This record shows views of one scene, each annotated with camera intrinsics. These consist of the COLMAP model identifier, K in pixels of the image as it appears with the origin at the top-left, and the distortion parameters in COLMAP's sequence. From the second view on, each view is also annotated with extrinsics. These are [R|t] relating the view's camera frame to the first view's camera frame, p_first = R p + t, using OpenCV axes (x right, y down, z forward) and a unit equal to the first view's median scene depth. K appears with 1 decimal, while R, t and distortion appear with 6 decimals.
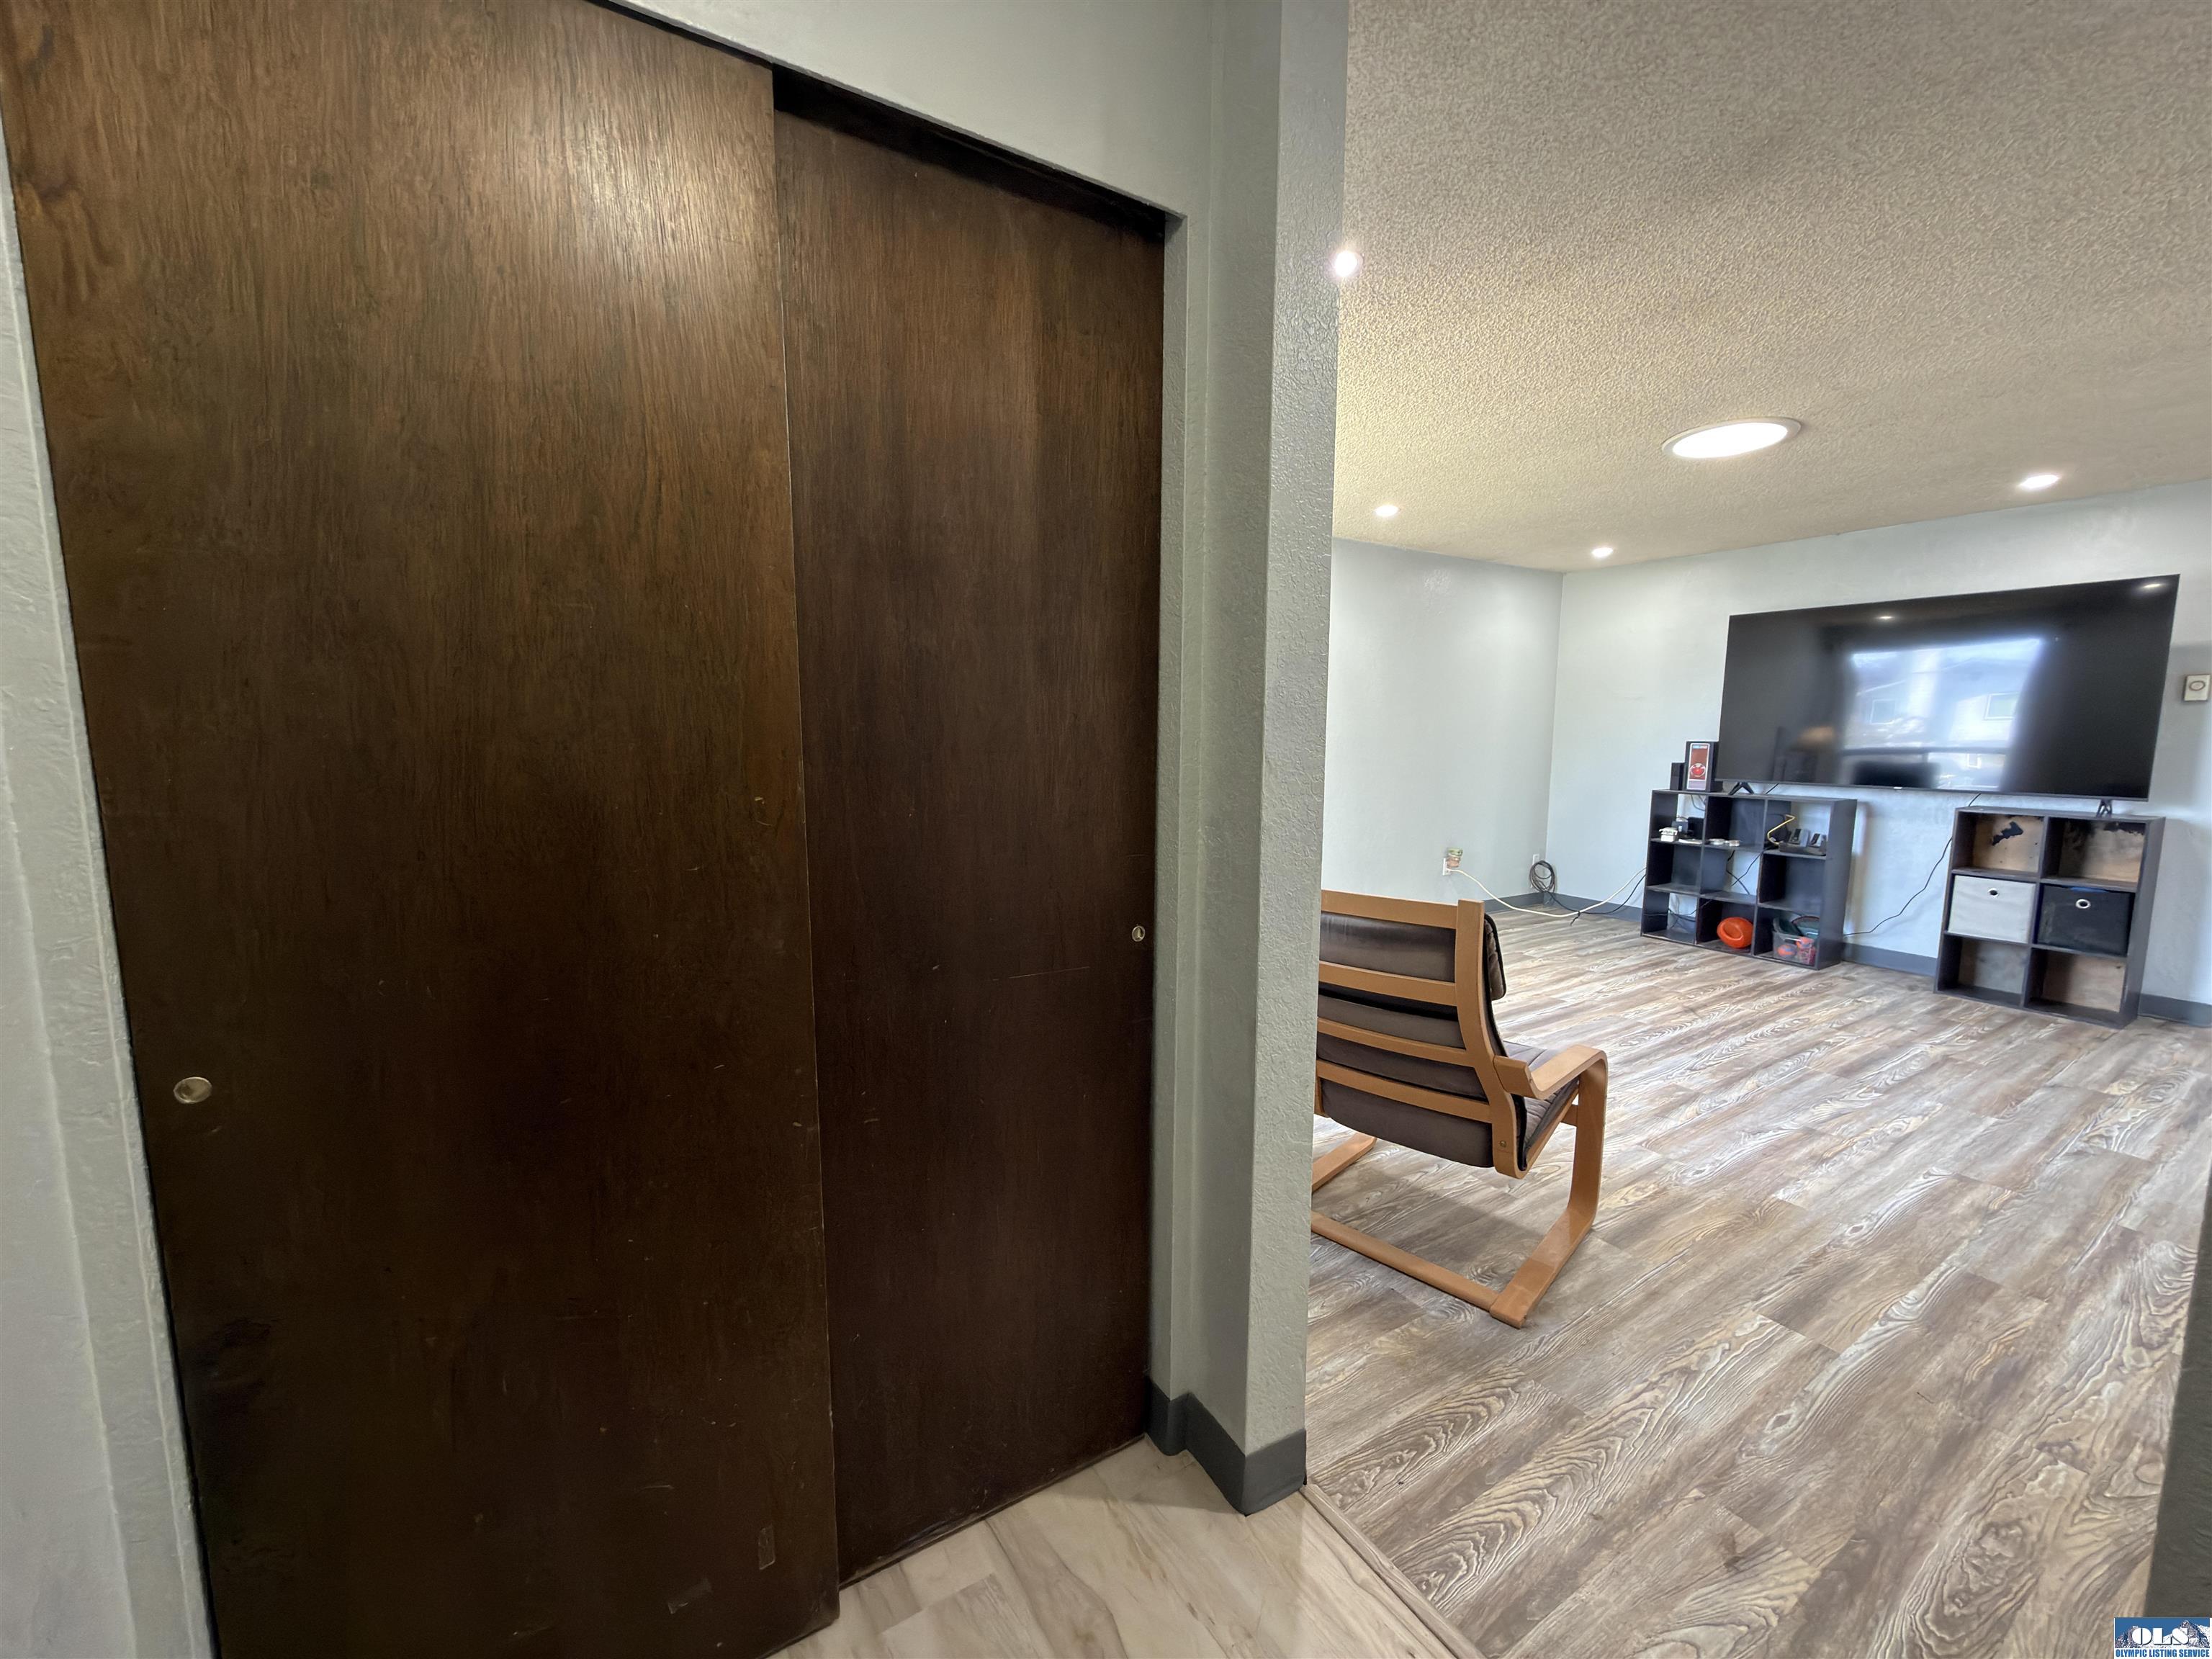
lens RADIAL K [[871.4, 0, 1101.8], [0, 871.4, 830.9], [0, 0, 1]] dist [-0.003236, 0.000552]
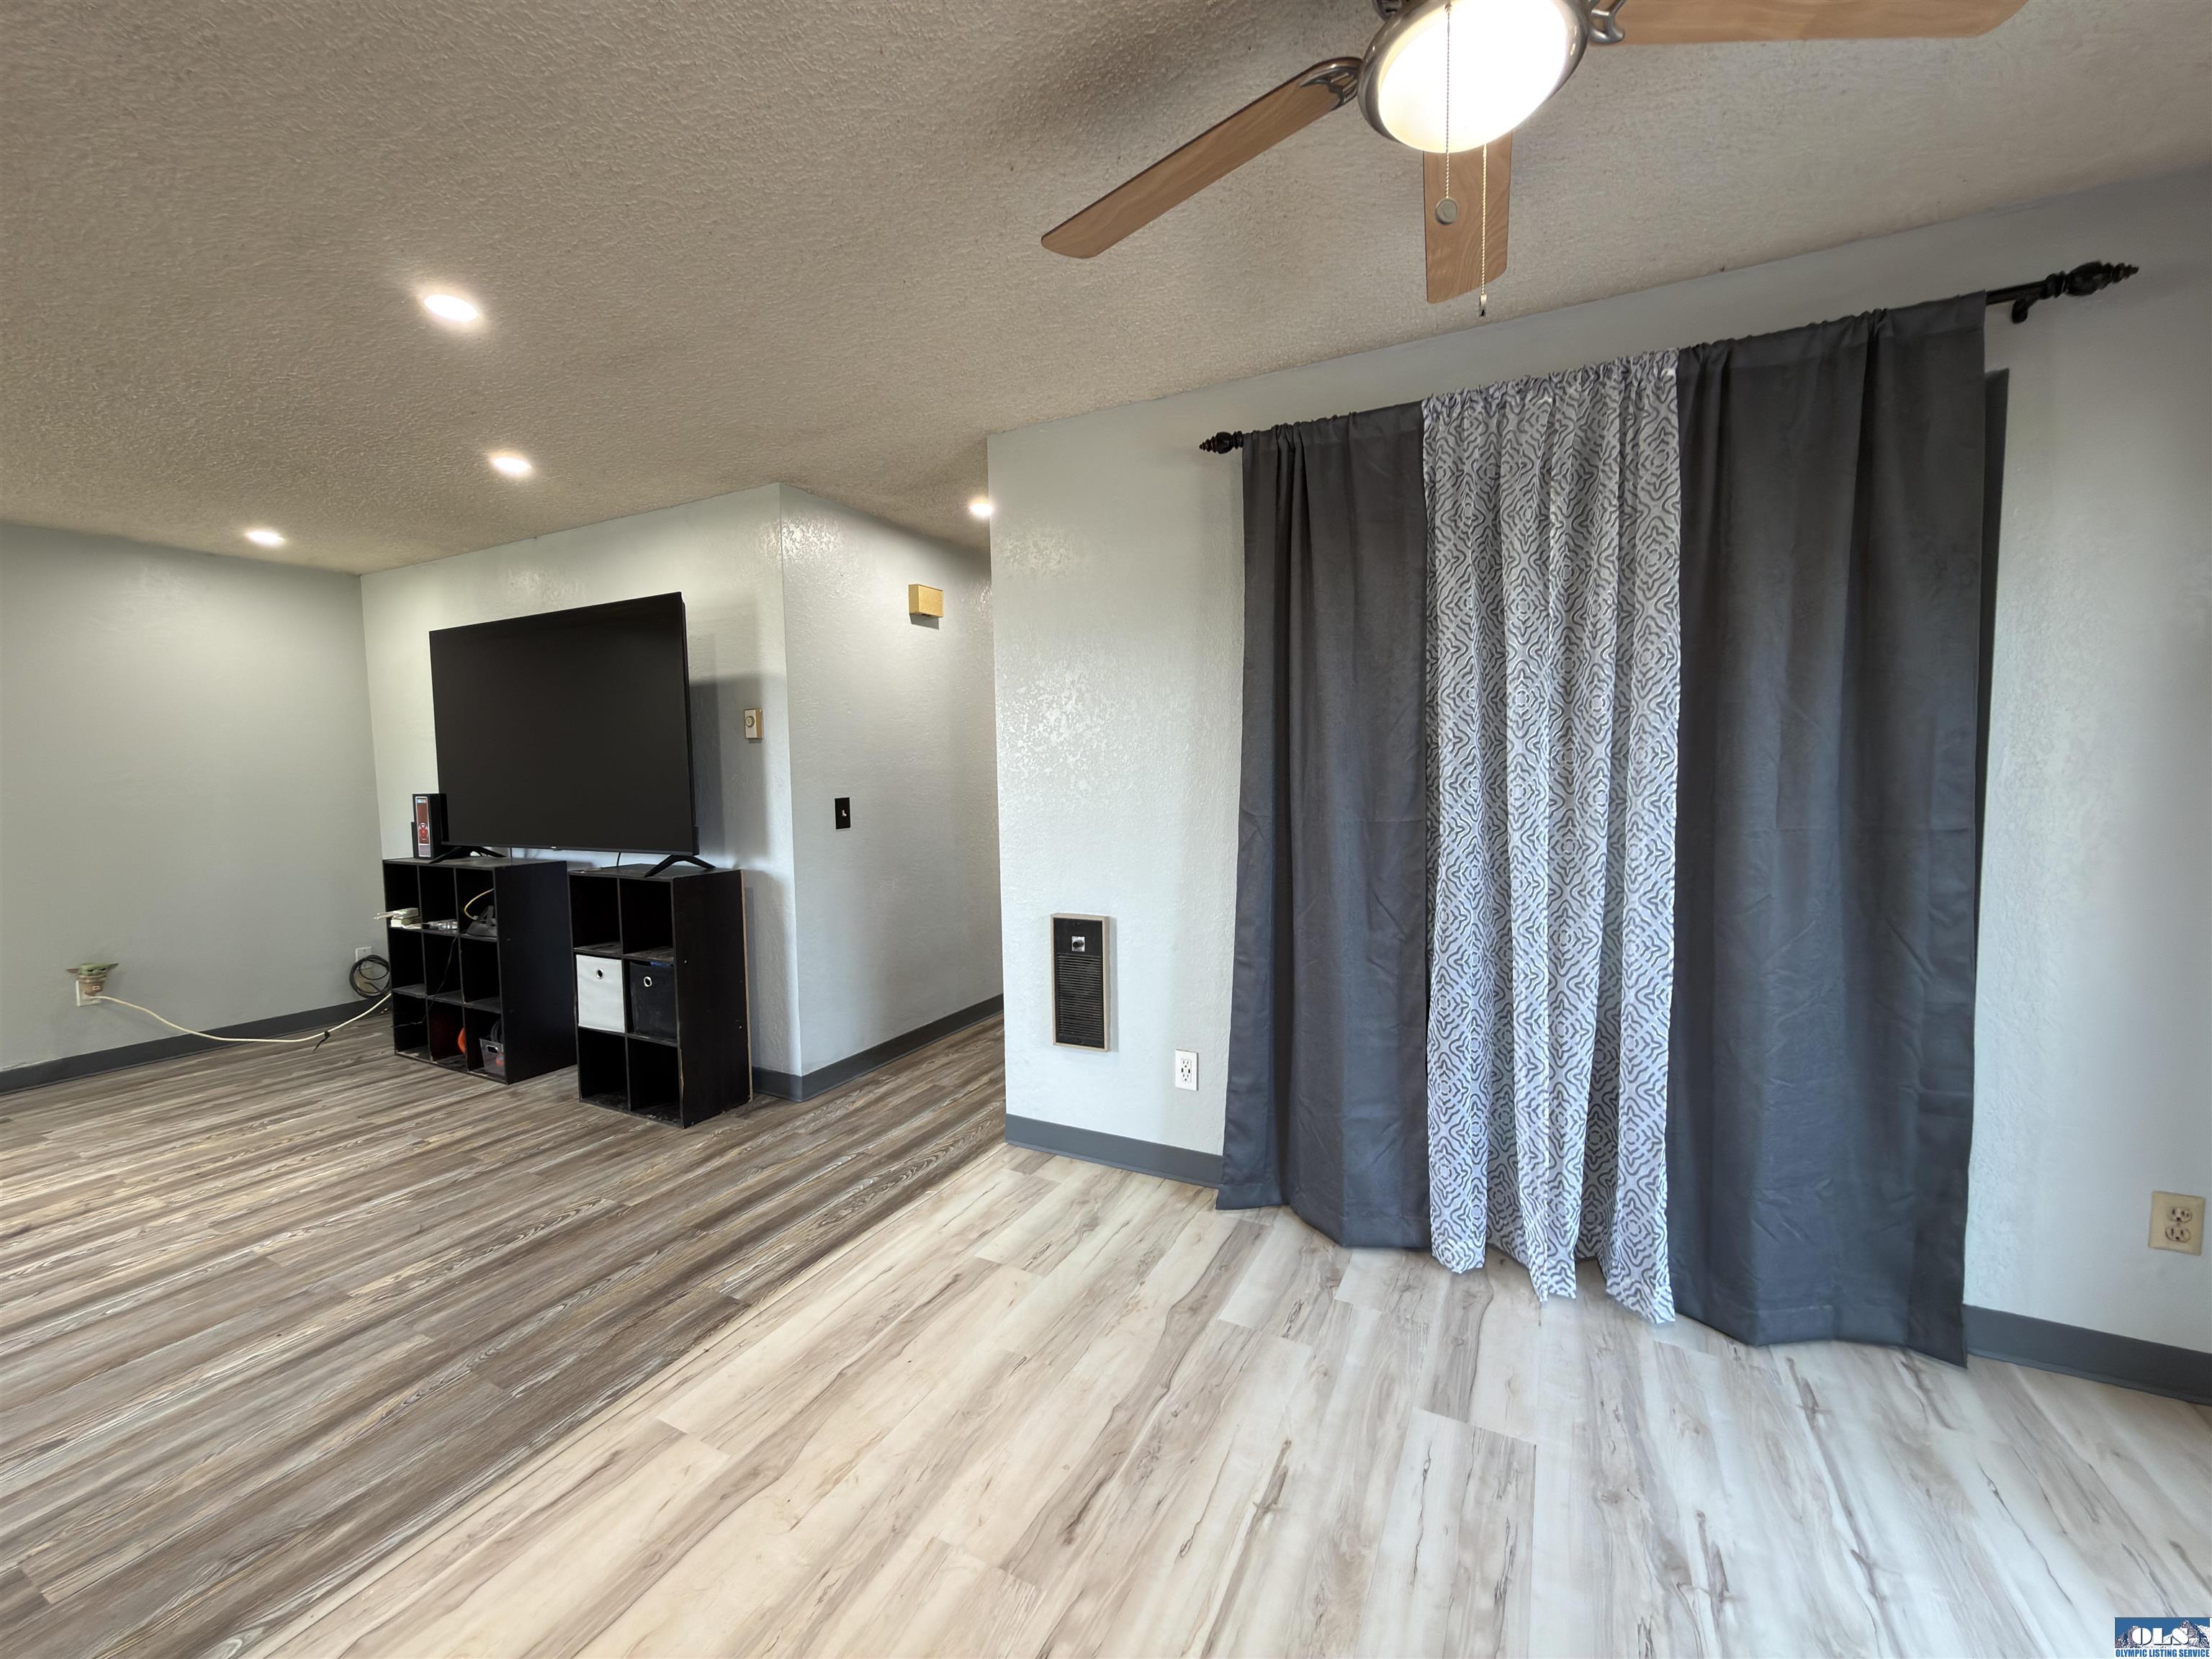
lens RADIAL K [[871.4, 0, 1108.3], [0, 871.4, 829.8], [0, 0, 1]] dist [-0.003236, 0.000552]
pose [[0.853150, -0.052258, 0.519041, 1.034532], [0.078572, 0.996492, -0.028820, -0.002300], [-0.515714, 0.065369, 0.854263, 0.047107]]
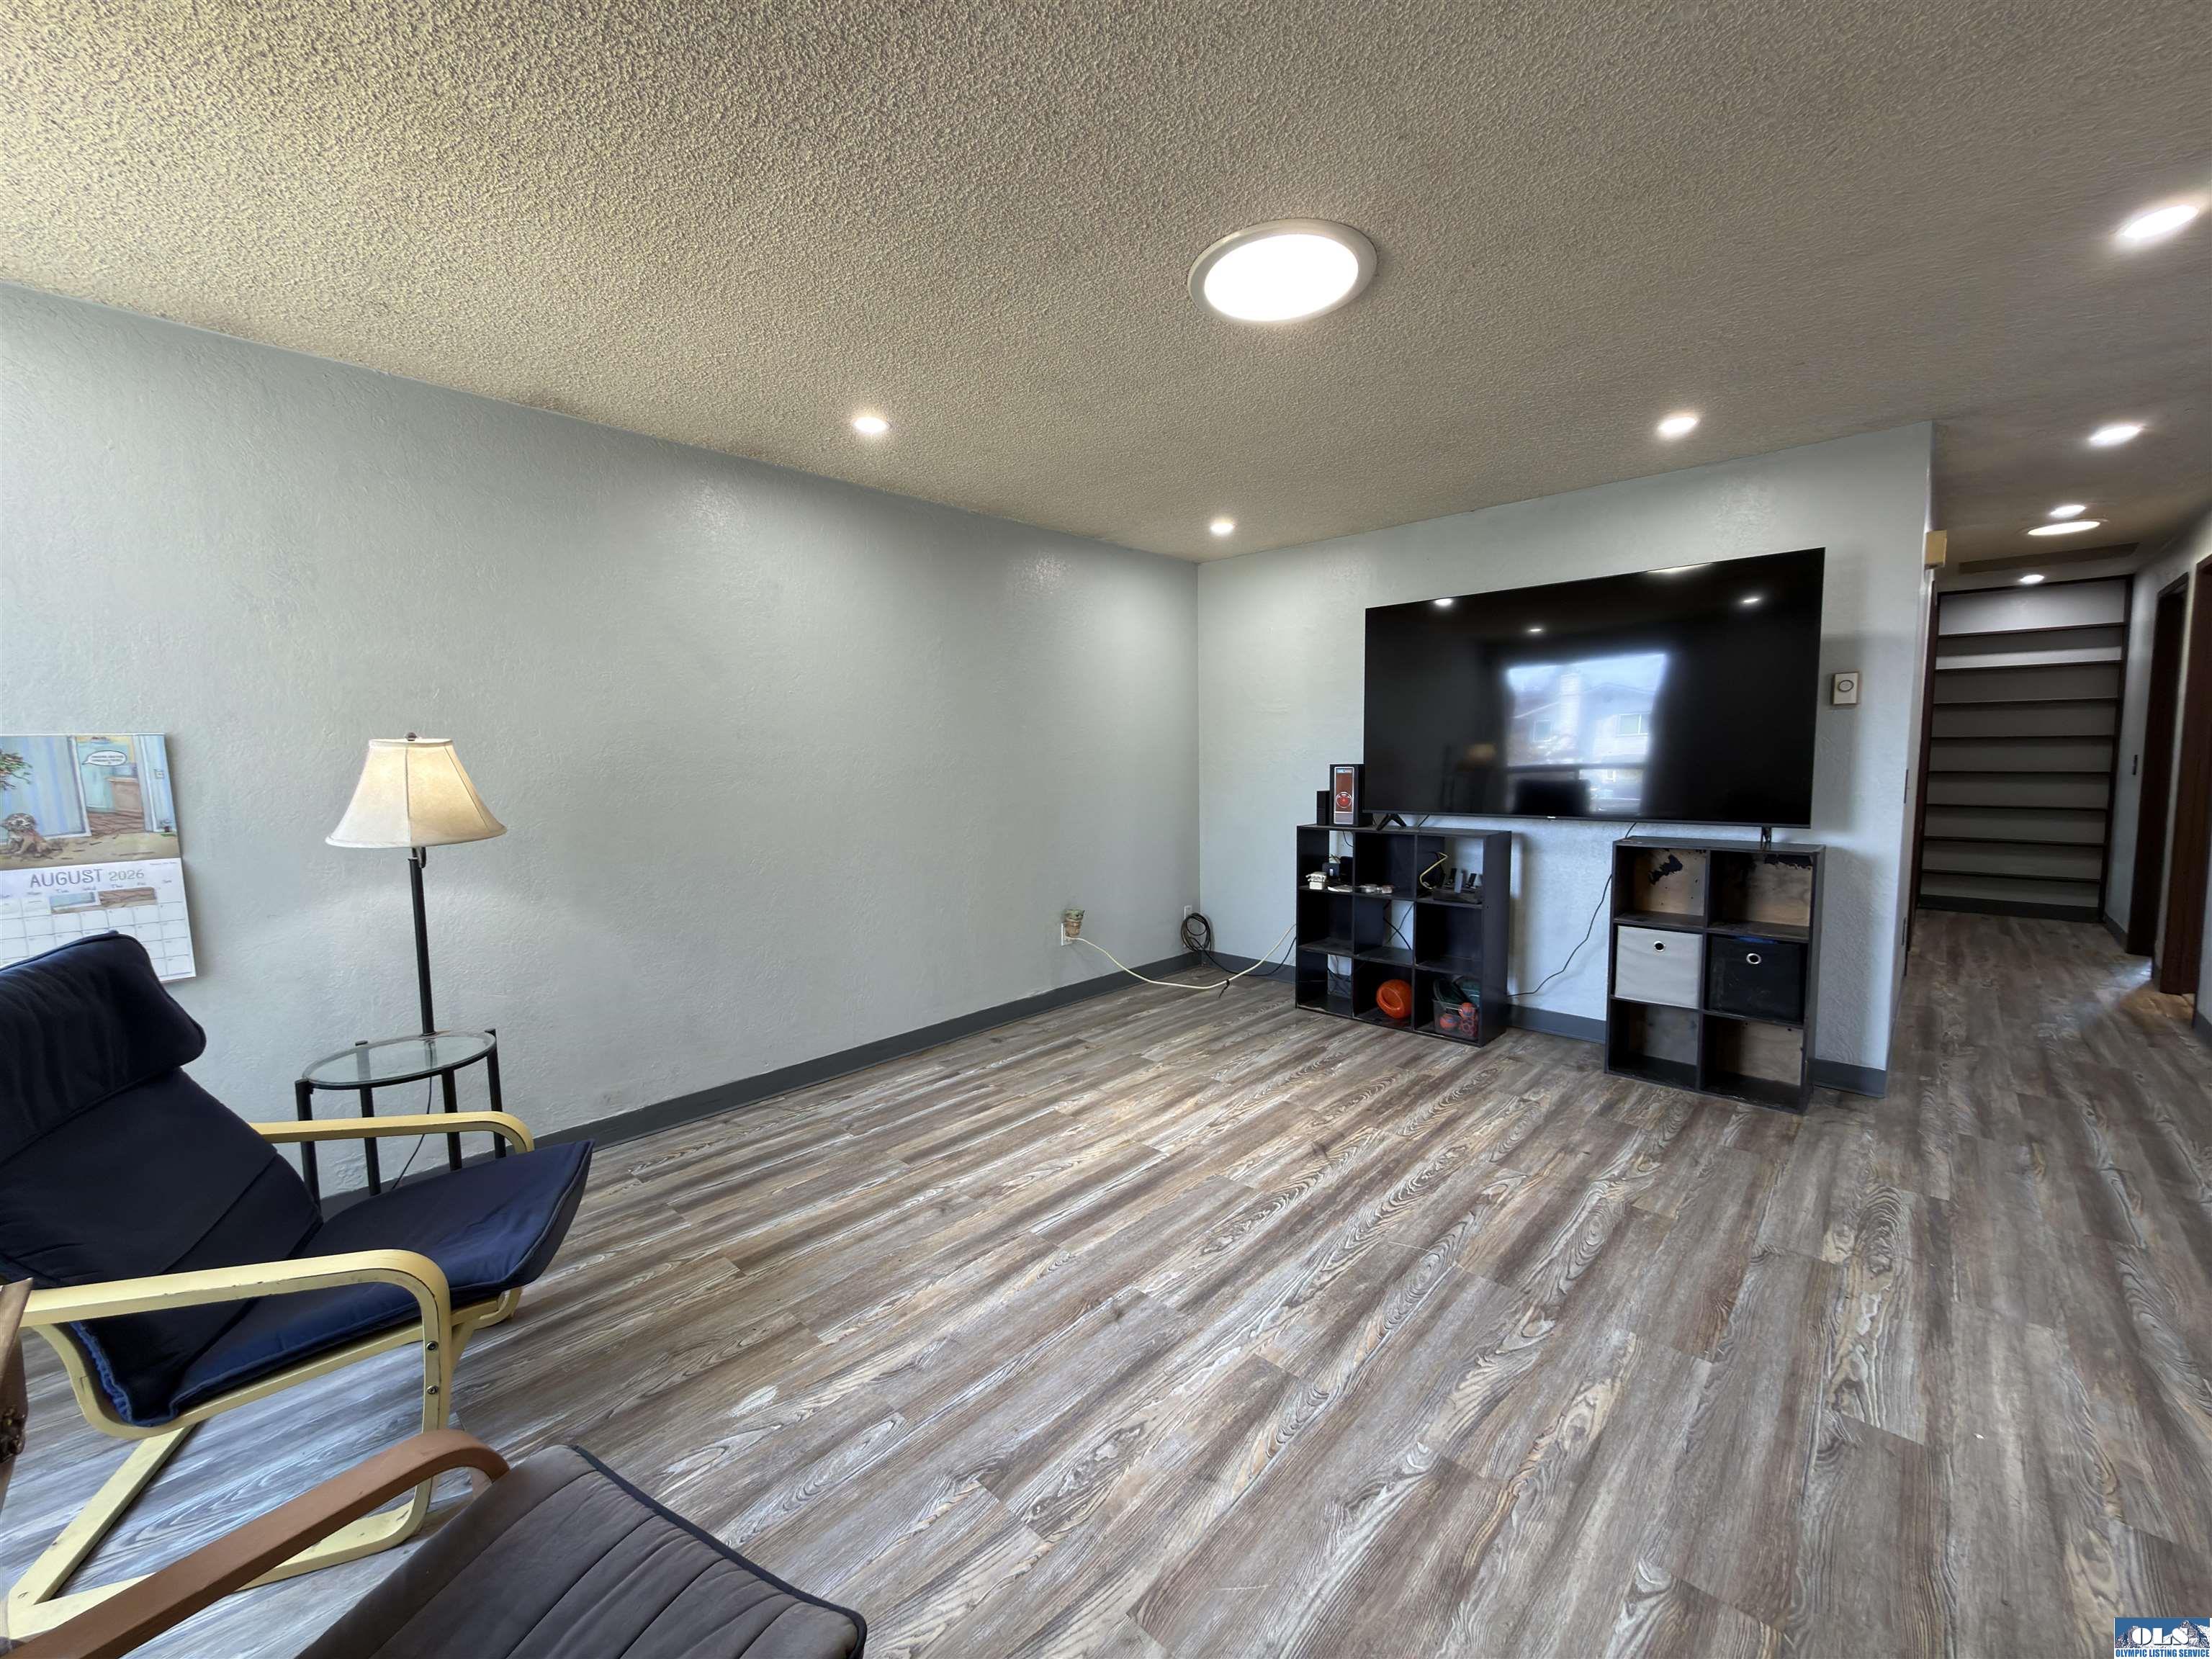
lens RADIAL K [[871.4, 0, 1099.5], [0, 871.4, 836.5], [0, 0, 1]] dist [-0.003236, 0.000552]
pose [[0.966854, -0.042217, 0.251817, 0.338021], [0.049061, 0.998576, -0.020957, -0.038894], [-0.250574, 0.032617, 0.967548, 0.358451]]
